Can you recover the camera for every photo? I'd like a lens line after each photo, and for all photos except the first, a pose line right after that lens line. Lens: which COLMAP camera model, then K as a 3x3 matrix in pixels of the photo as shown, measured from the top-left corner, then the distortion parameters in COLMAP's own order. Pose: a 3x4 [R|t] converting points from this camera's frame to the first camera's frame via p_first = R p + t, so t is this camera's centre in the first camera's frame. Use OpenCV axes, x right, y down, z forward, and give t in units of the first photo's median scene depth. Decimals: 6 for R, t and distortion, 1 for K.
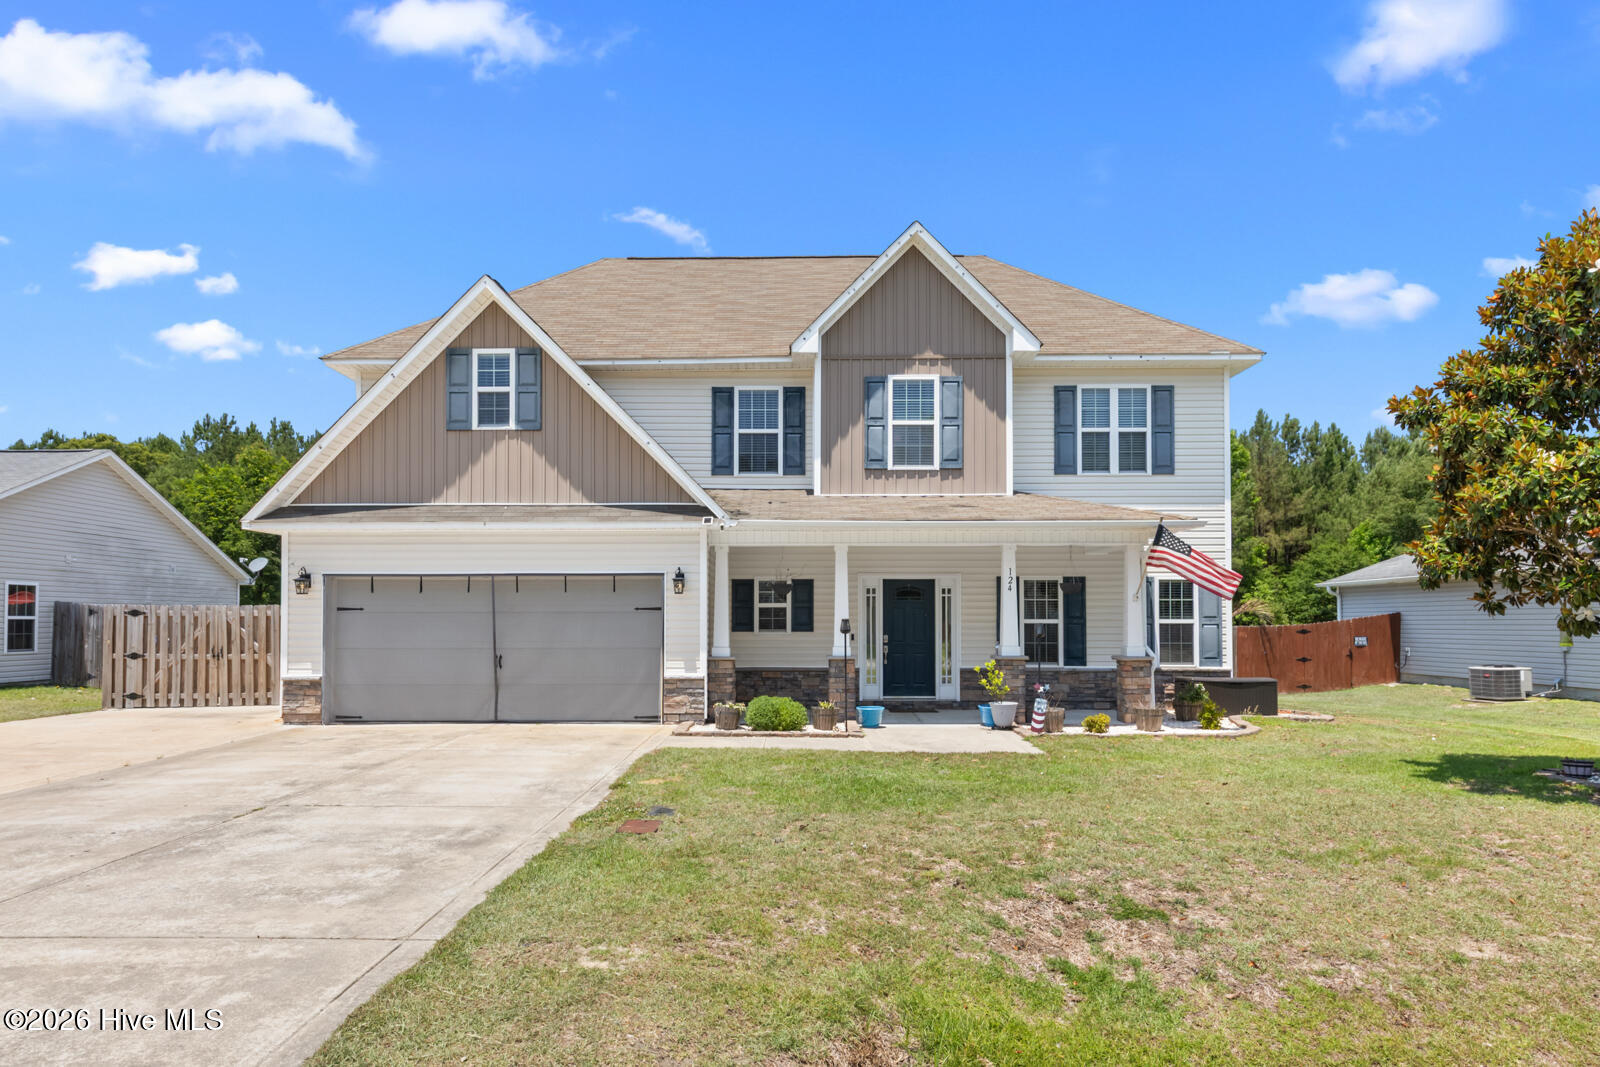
lens RADIAL K [[816.8, 0, 797.1], [0, 816.8, 560.0], [0, 0, 1]] dist [0.000655, -0.000266]
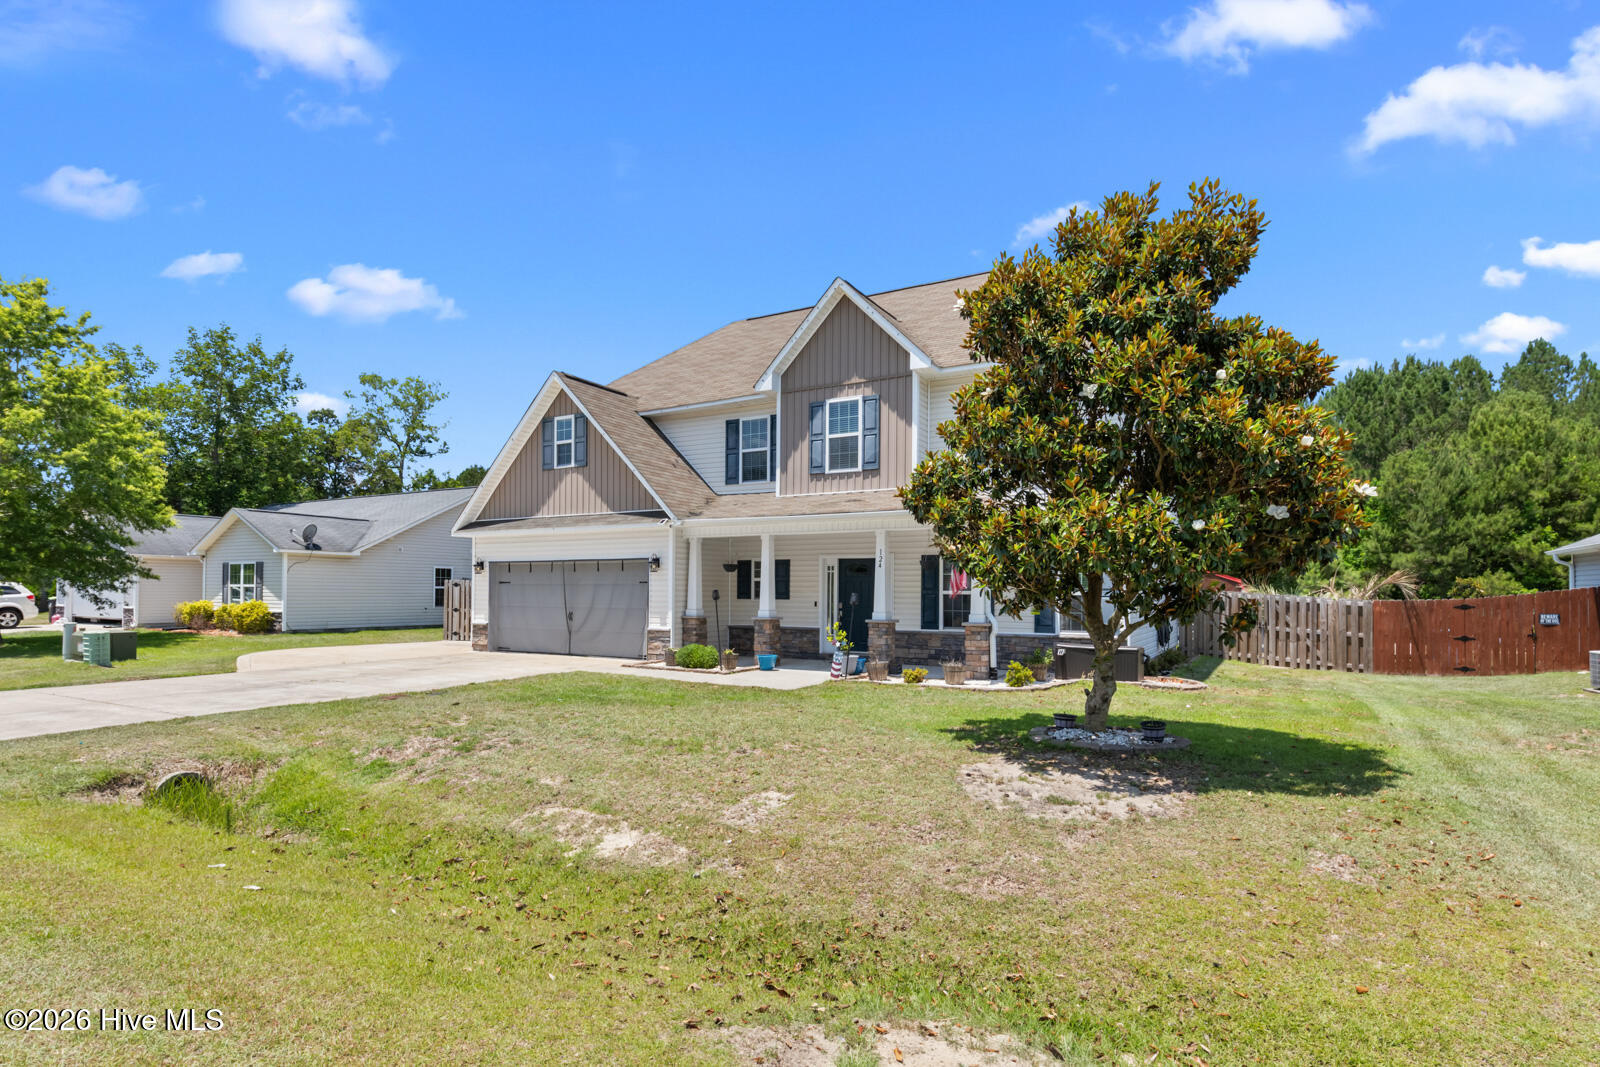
lens RADIAL K [[725.4, 0, 800.0], [0, 725.4, 533.5], [0, 0, 1]] dist [0.001708, -0.000340]
pose [[0.894718, -0.030415, -0.445595, 0.580402], [0.027978, 0.999536, -0.012047, -0.003818], [0.445754, -0.001688, 0.895154, -0.038441]]
